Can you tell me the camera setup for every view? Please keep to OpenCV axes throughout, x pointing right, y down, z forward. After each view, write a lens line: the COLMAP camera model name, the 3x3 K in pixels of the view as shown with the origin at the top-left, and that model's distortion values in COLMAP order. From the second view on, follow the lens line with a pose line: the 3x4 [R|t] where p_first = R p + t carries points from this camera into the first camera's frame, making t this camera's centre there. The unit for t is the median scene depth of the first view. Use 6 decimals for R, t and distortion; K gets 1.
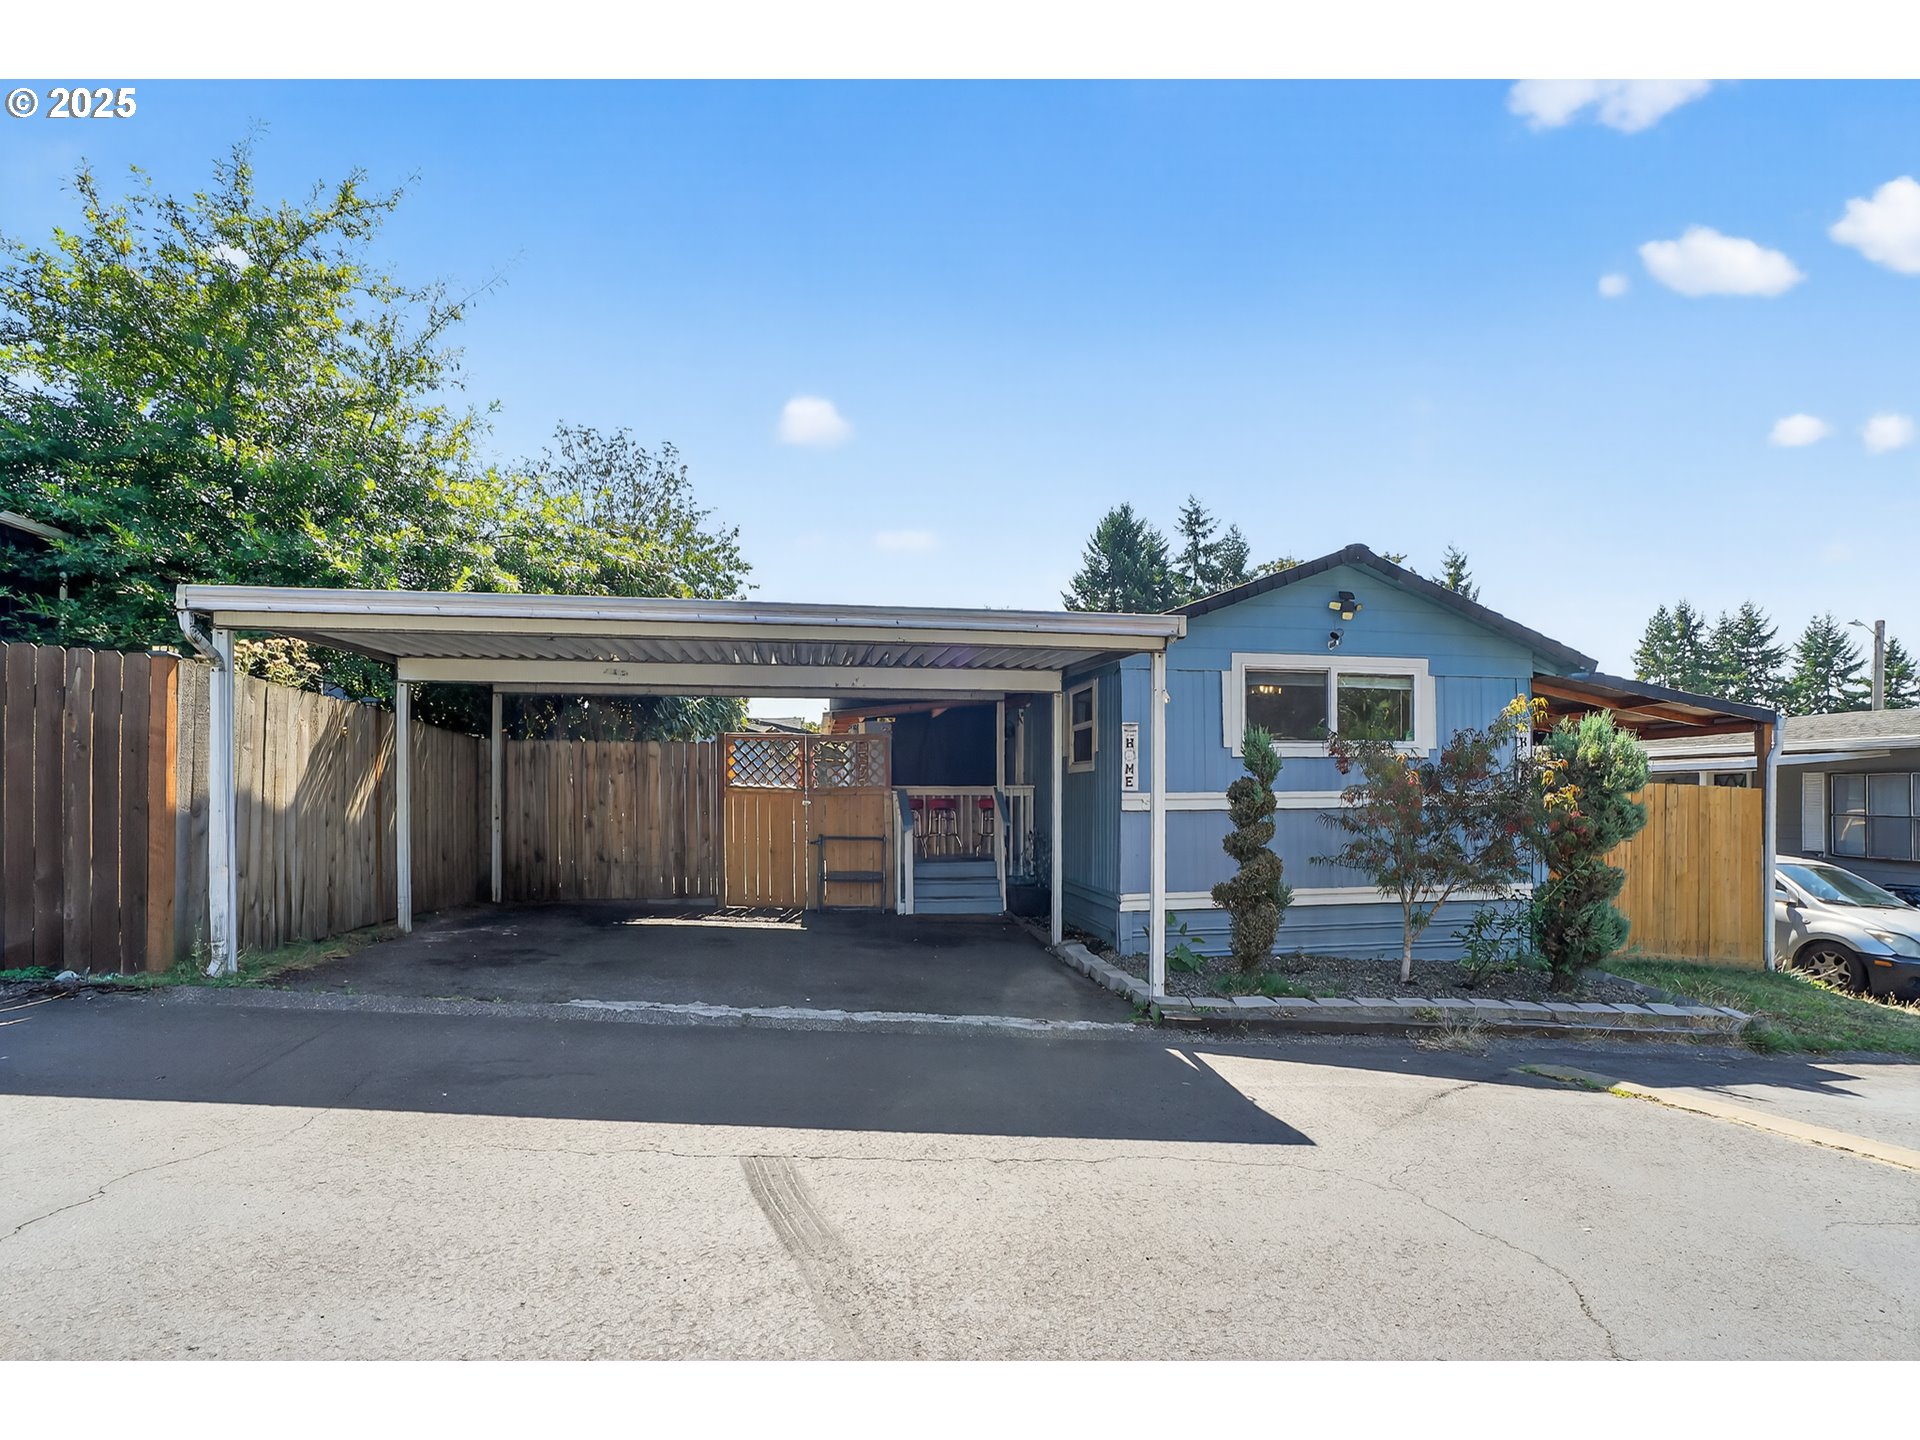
lens RADIAL K [[915.5, 0, 960.0], [0, 915.5, 720.0], [0, 0, 1]] dist [-0.010569, 0.000210]
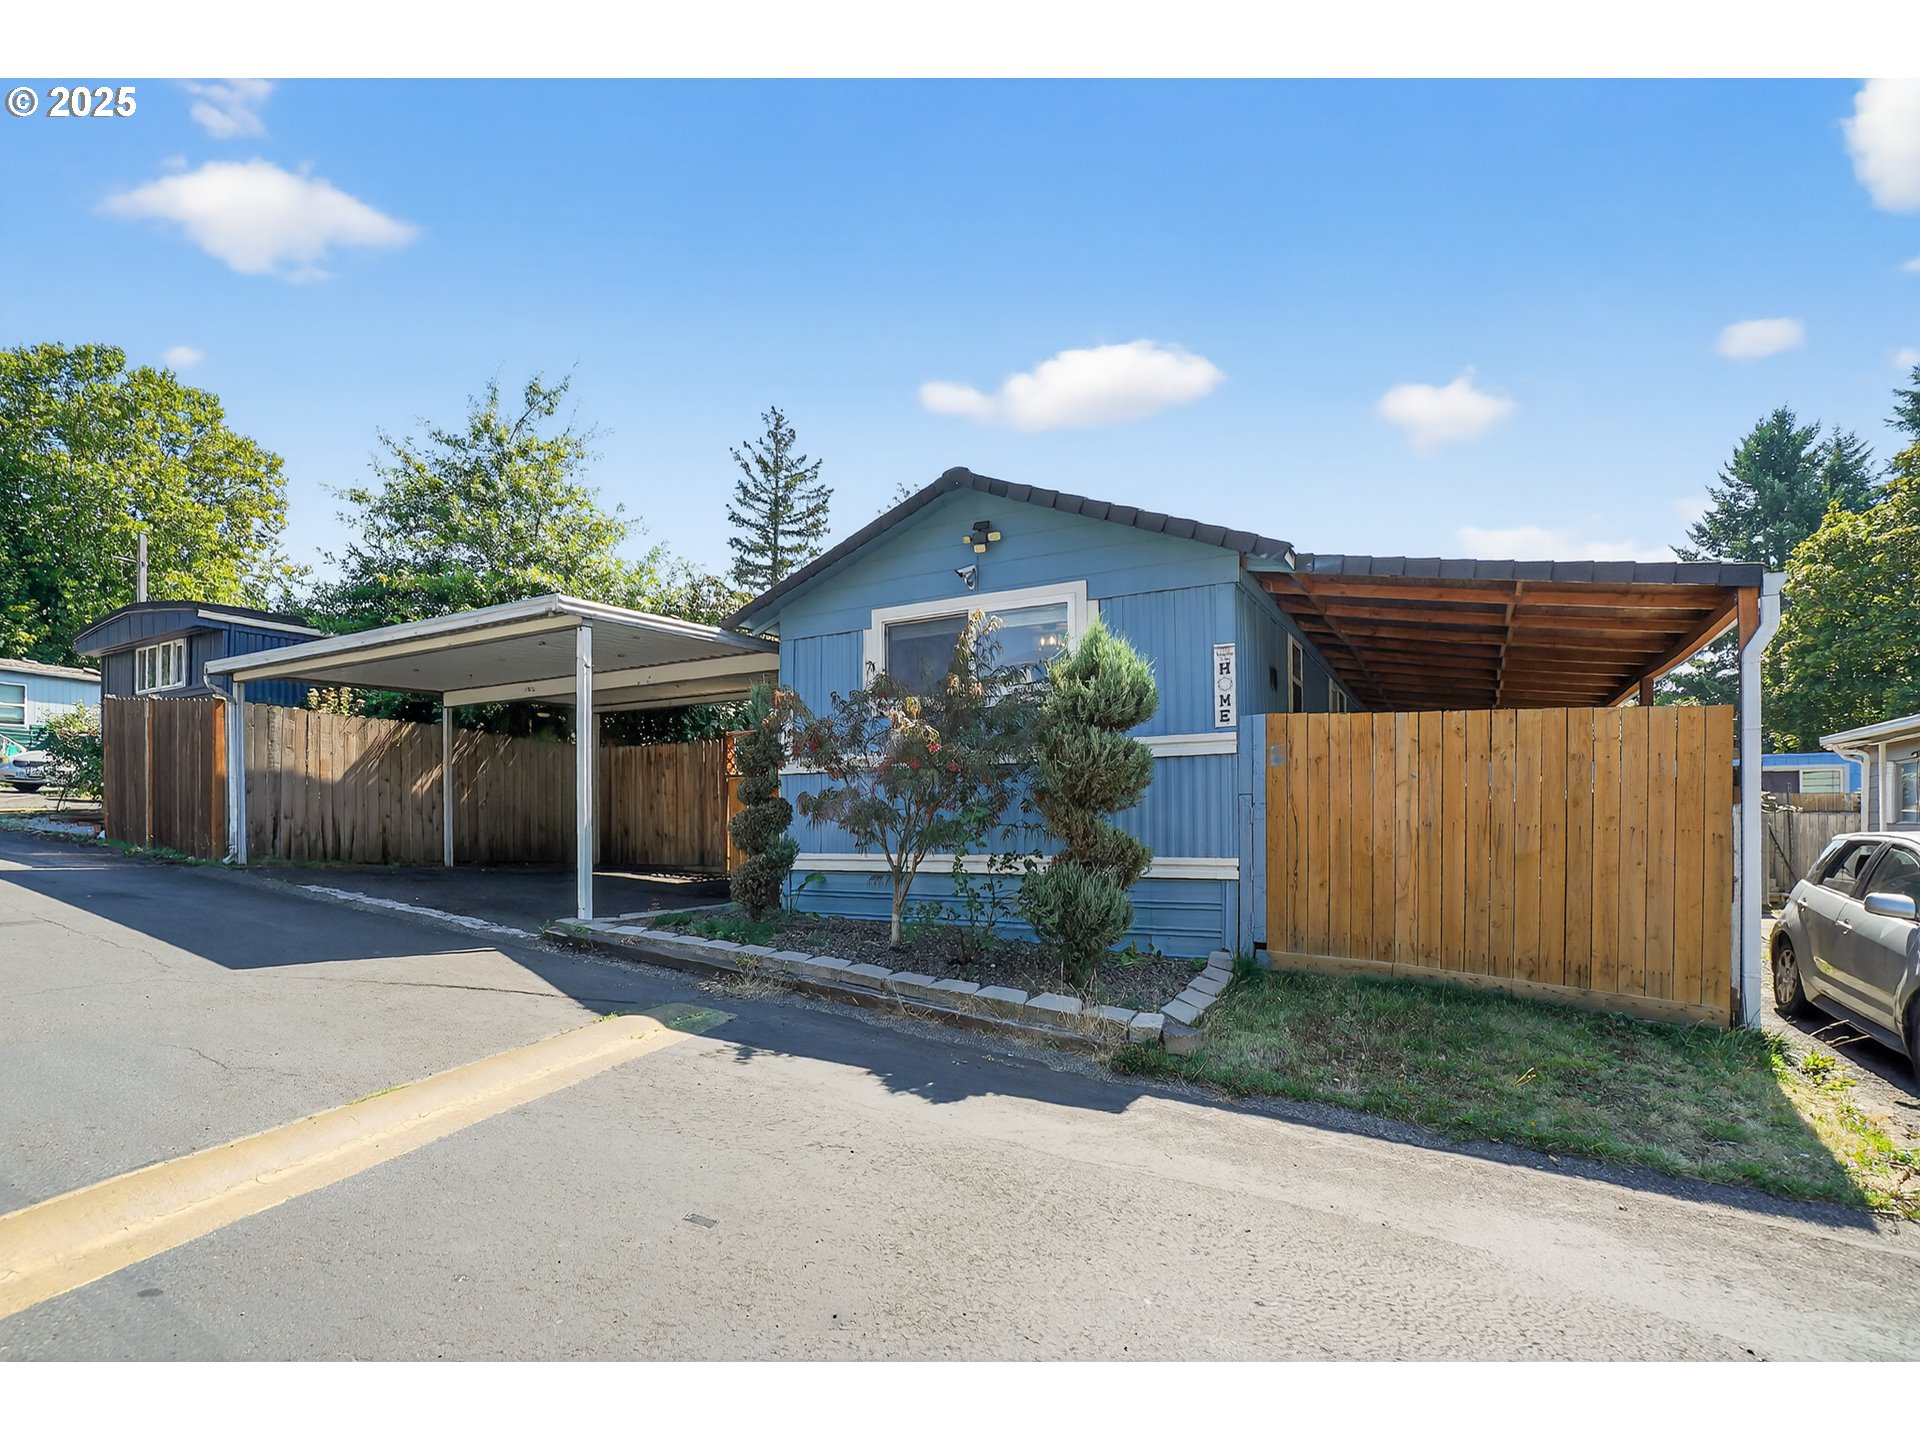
lens RADIAL K [[929.1, 0, 960.0], [0, 929.1, 720.0], [0, 0, 1]] dist [-0.018620, 0.000083]
pose [[0.776385, -0.073717, -0.625933, 0.967576], [0.053041, 0.997255, -0.051659, 0.098635], [0.628023, 0.006908, 0.778164, 0.284388]]
